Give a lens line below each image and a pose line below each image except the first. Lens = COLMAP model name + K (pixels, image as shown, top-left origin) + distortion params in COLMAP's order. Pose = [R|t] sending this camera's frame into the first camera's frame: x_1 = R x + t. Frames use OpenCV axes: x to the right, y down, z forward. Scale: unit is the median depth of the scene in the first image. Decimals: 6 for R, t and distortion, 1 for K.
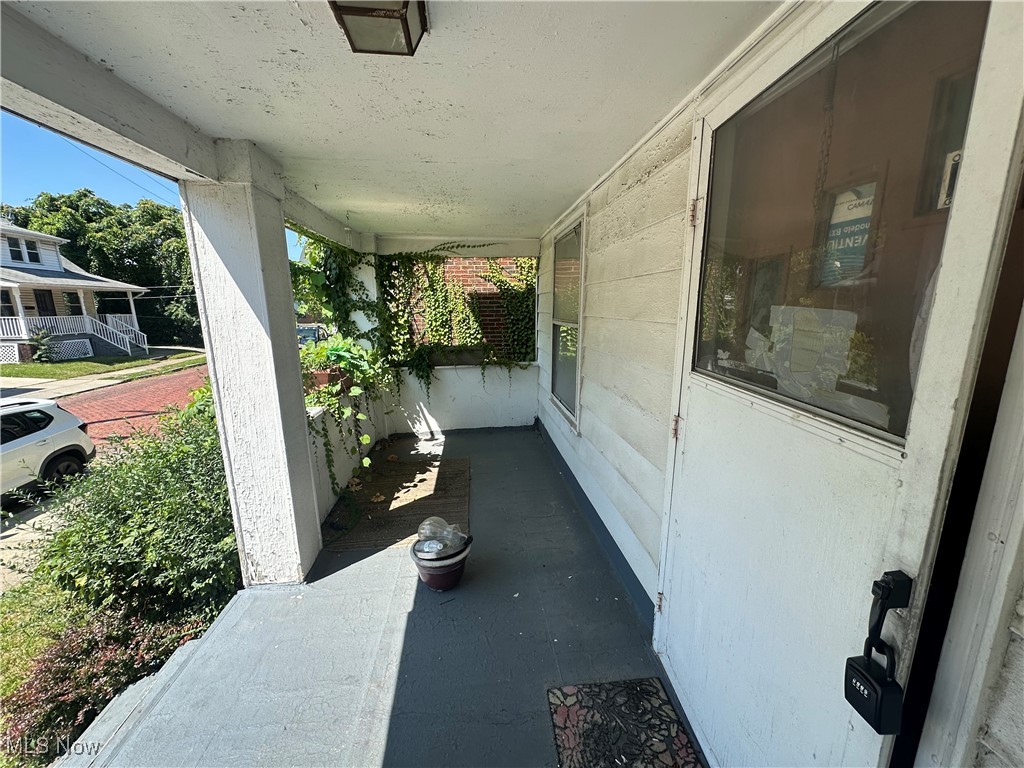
lens RADIAL K [[406.5, 0, 512.0], [0, 406.5, 384.0], [0, 0, 1]] dist [0.001214, -0.000024]
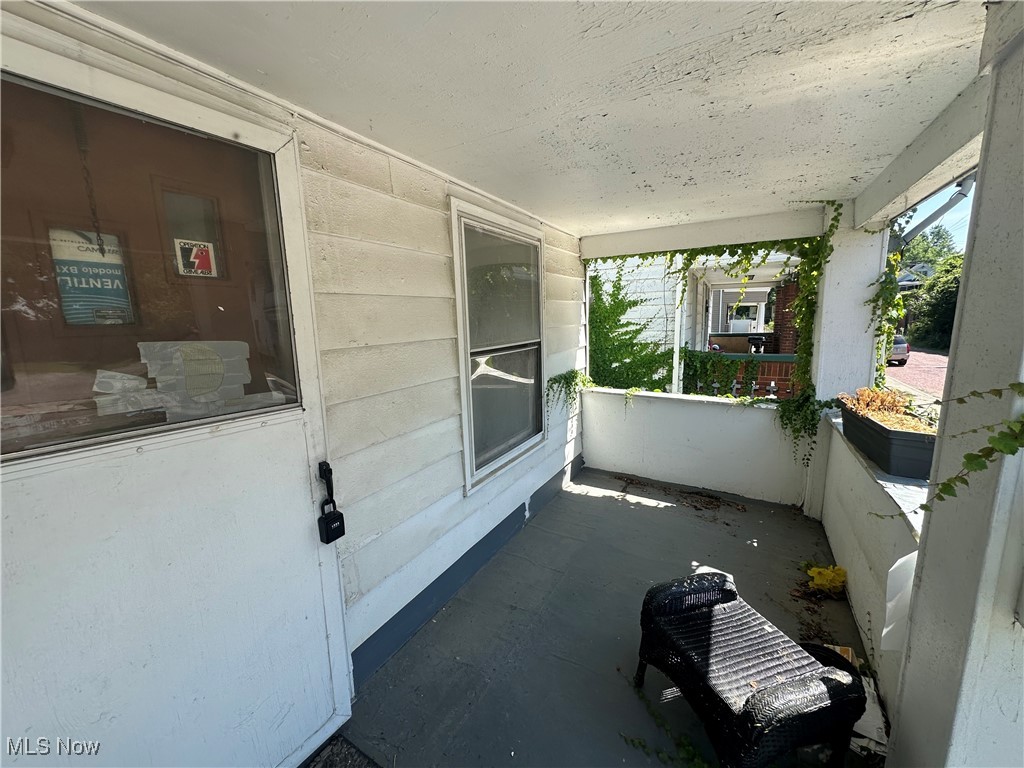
lens RADIAL K [[406.5, 0, 512.0], [0, 406.5, 384.0], [0, 0, 1]] dist [0.001214, -0.000024]
pose [[-0.810012, -0.066795, 0.582597, -0.687862], [0.144935, 0.939866, 0.309266, -0.281165], [-0.568221, 0.334948, -0.751622, 1.304474]]
